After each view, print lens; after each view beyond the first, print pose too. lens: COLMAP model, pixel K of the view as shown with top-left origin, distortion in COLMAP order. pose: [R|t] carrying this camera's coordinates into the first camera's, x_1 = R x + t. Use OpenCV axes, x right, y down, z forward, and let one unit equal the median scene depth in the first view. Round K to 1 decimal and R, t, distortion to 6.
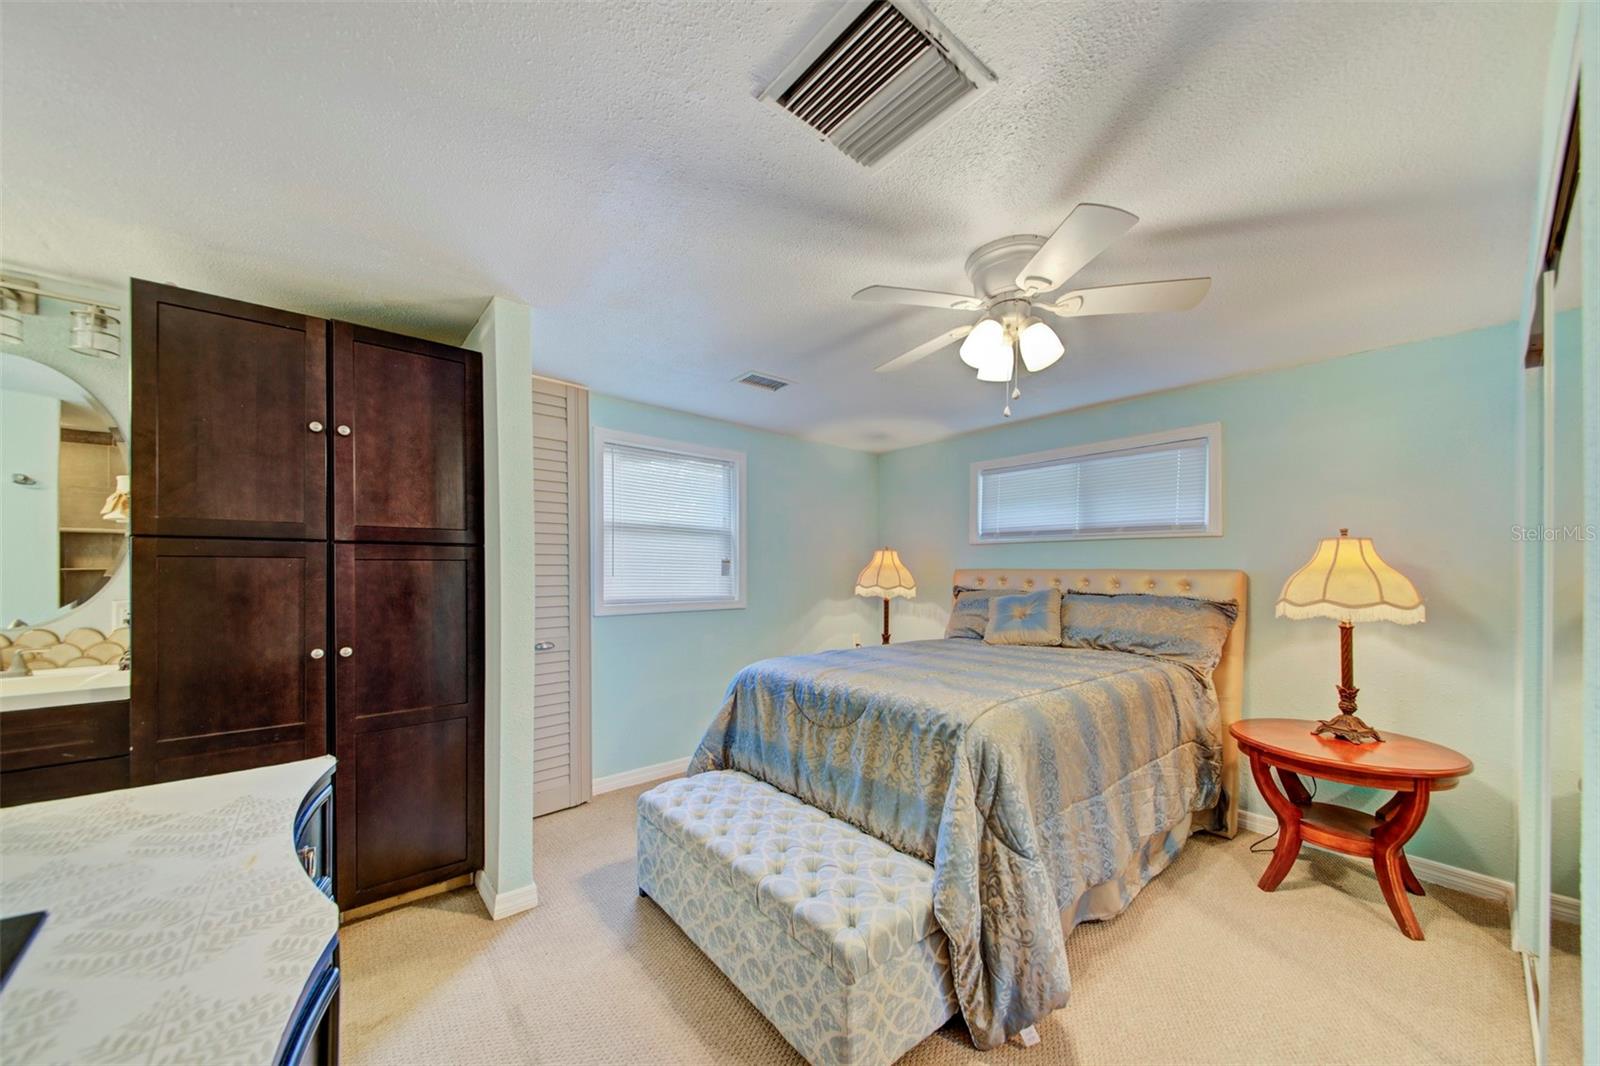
lens RADIAL K [[571.8, 0, 800.6], [0, 571.8, 570.1], [0, 0, 1]] dist [0.018655, -0.005406]
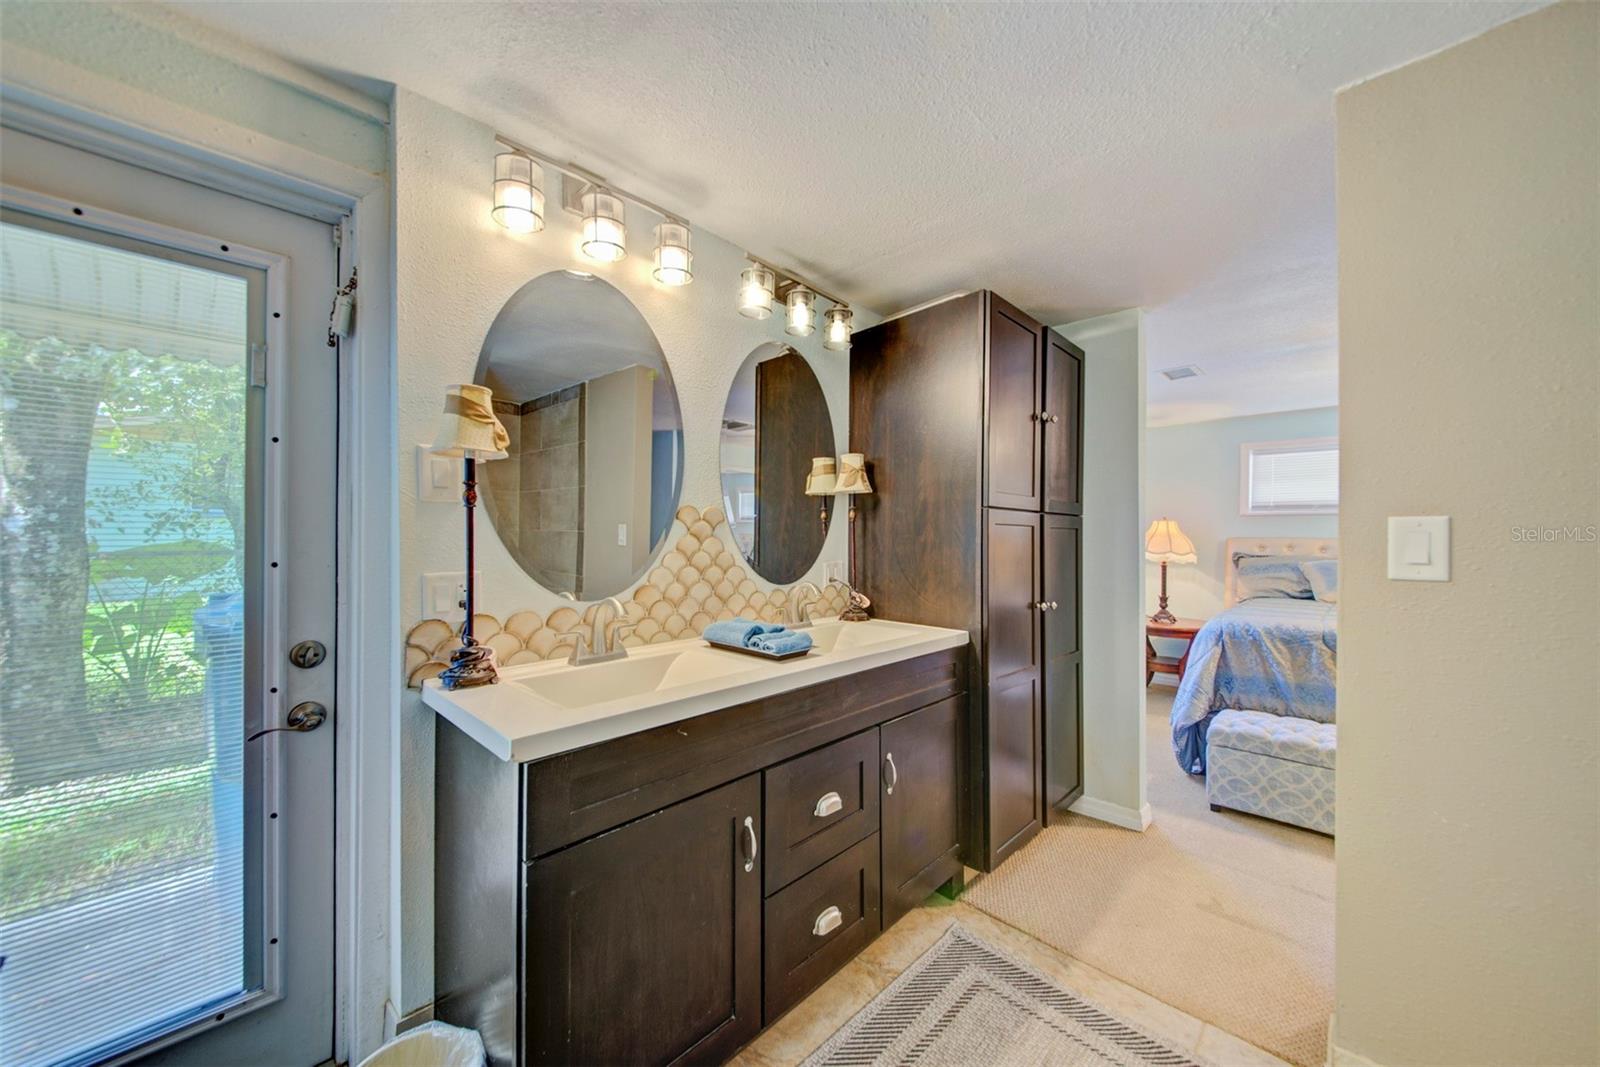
lens RADIAL K [[582.8, 0, 799.7], [0, 582.8, 538.9], [0, 0, 1]] dist [0.016456, -0.006674]
pose [[0.995141, 0.007139, 0.098206, -0.702628], [-0.007993, 0.999934, 0.008303, -0.001515], [-0.098140, -0.009048, 0.995132, -0.067067]]
